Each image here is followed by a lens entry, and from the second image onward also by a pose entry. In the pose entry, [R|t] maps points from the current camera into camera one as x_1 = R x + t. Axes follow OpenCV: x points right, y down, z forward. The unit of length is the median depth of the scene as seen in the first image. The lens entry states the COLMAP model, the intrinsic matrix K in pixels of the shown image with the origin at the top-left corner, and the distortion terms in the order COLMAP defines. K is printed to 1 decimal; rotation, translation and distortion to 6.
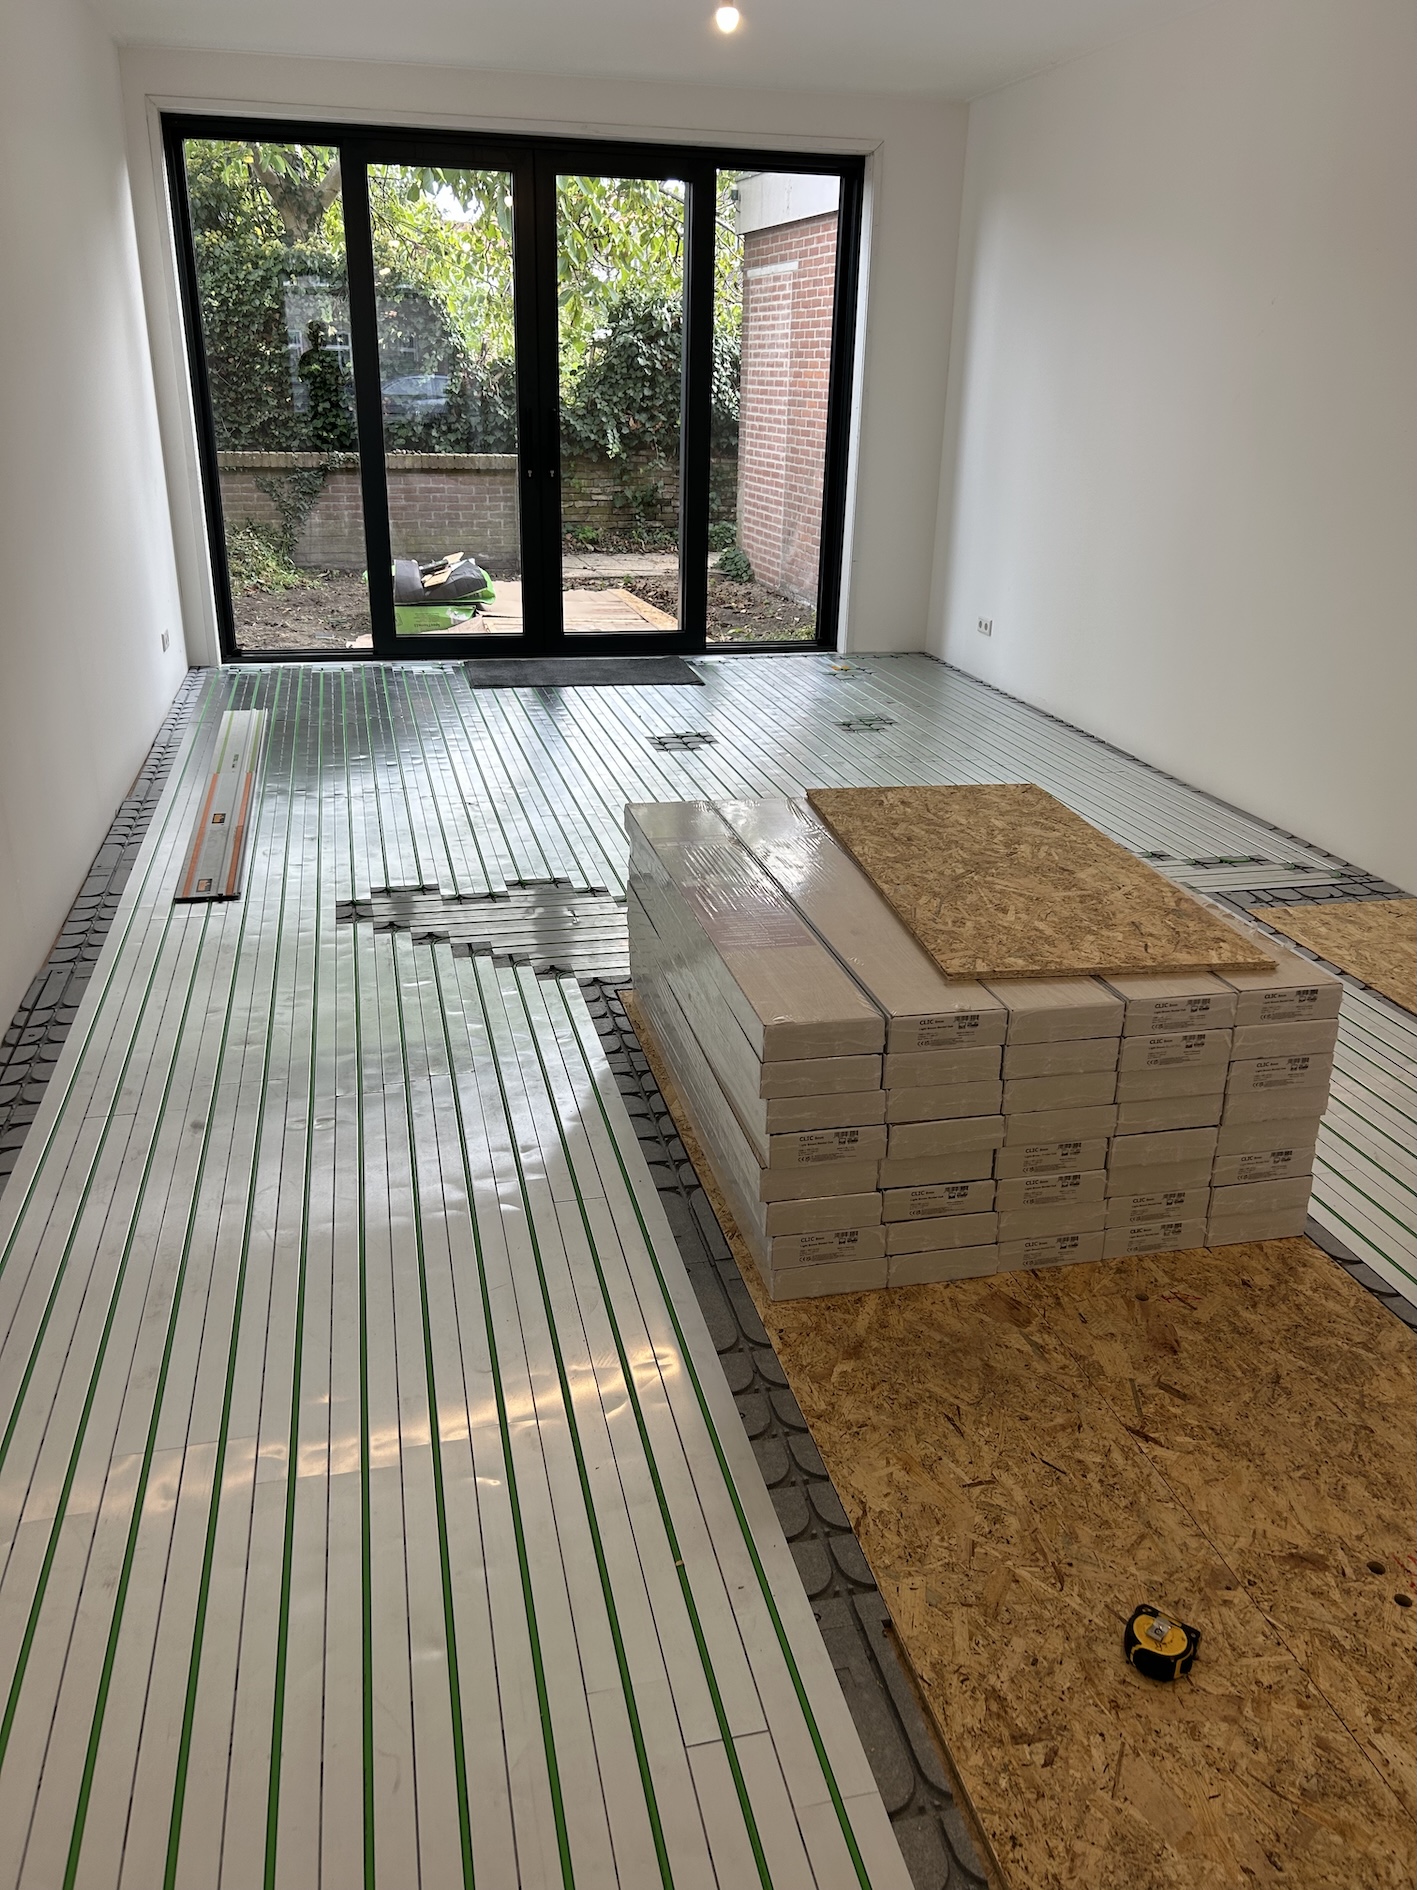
lens RADIAL K [[1413.1, 0, 708.5], [0, 1413.1, 945.0], [0, 0, 1]] dist [0.009992, -0.003962]
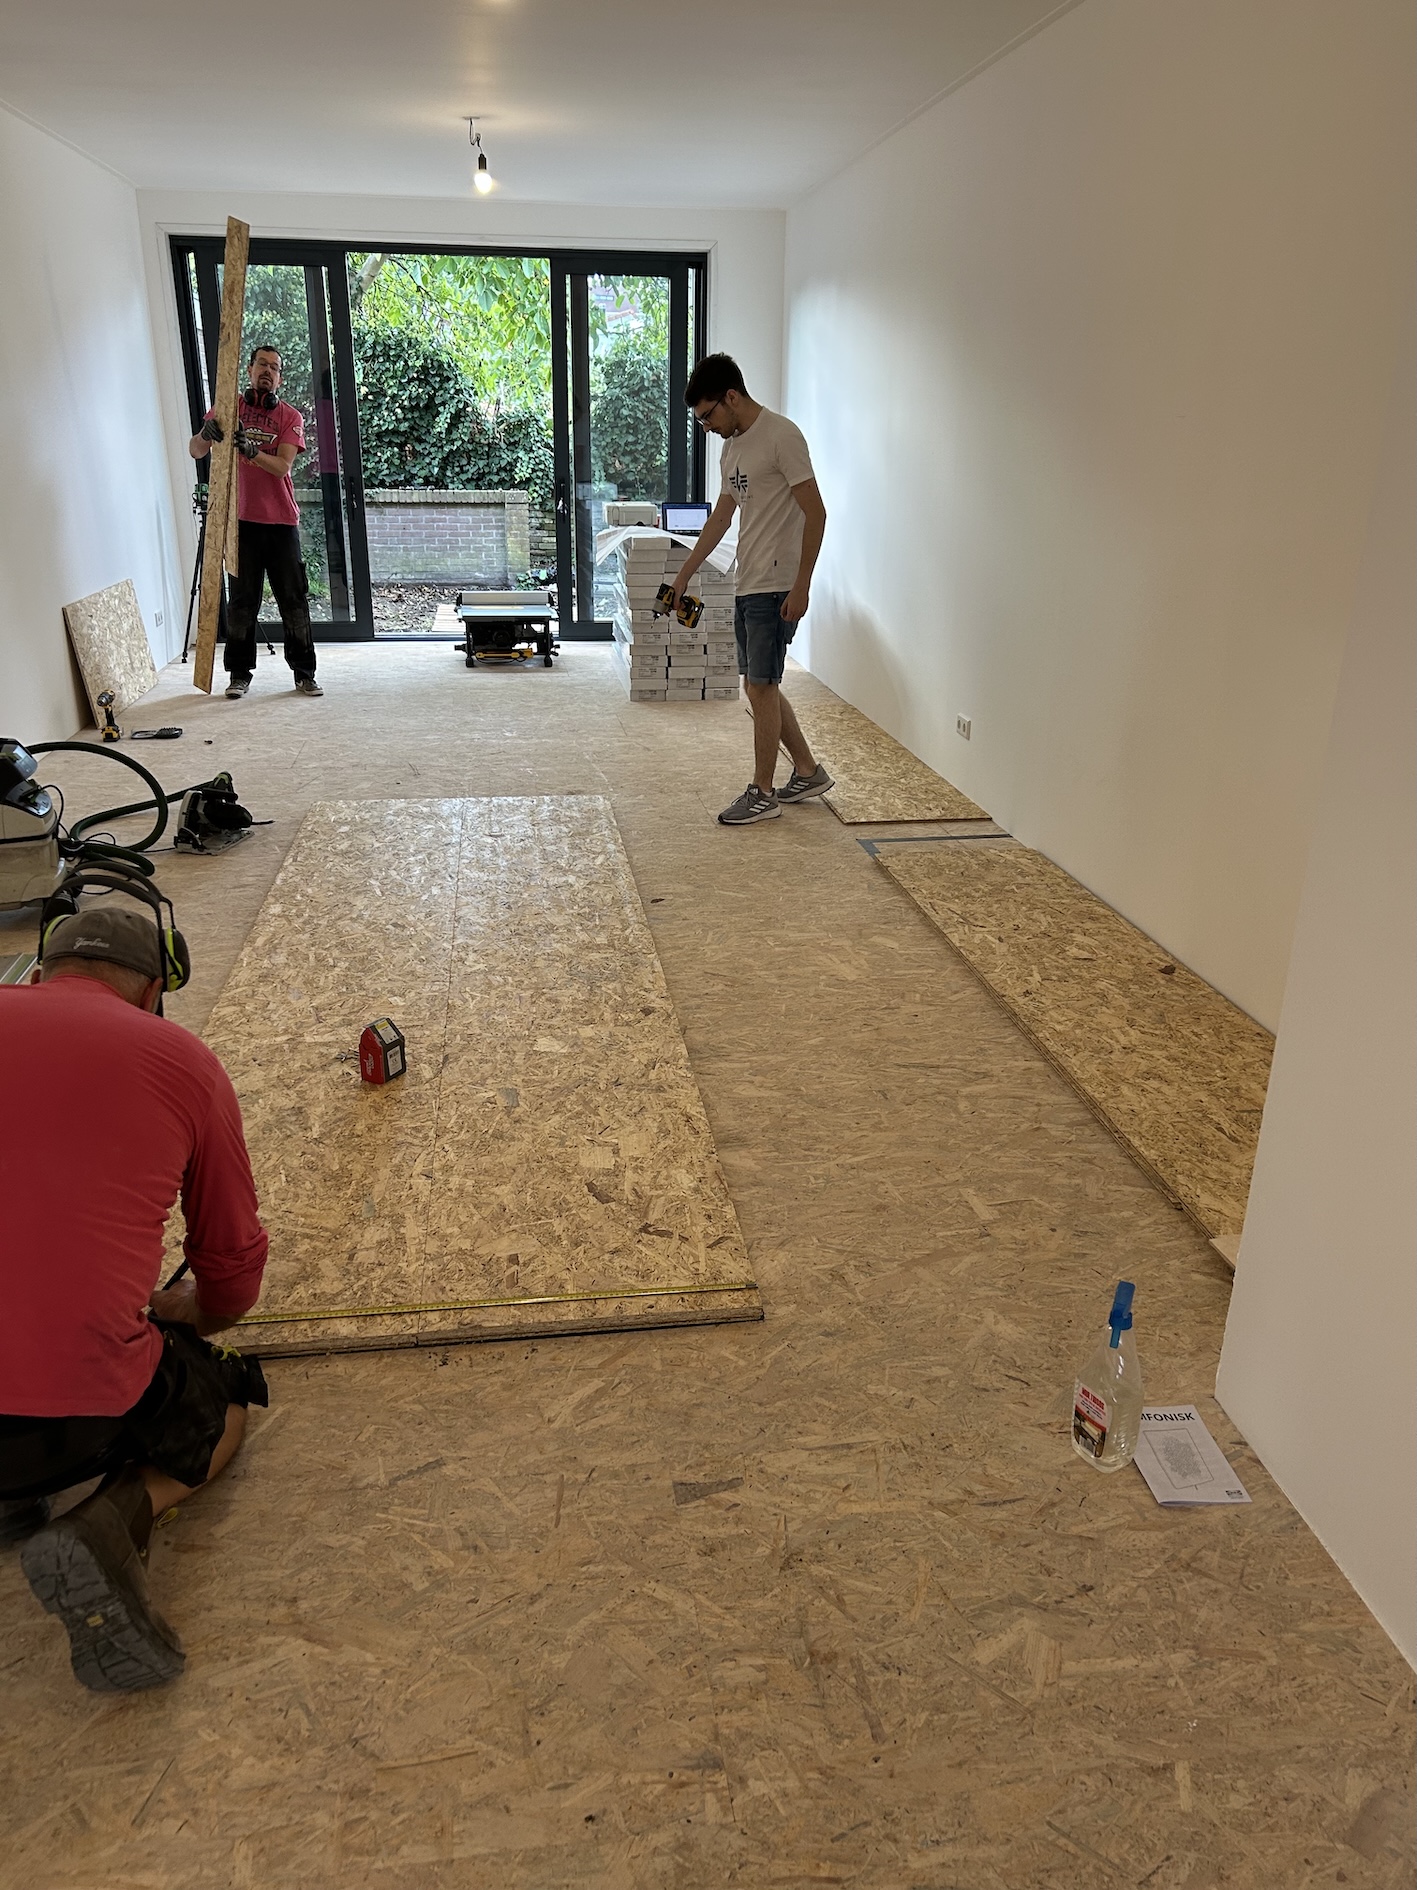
lens RADIAL K [[1413.1, 0, 708.5], [0, 1413.1, 945.0], [0, 0, 1]] dist [0.009992, -0.003962]
pose [[0.995802, 0.019775, -0.089375, 0.138972], [-0.022721, 0.999228, -0.032062, 0.066939], [0.088672, 0.033958, 0.995482, -0.150752]]
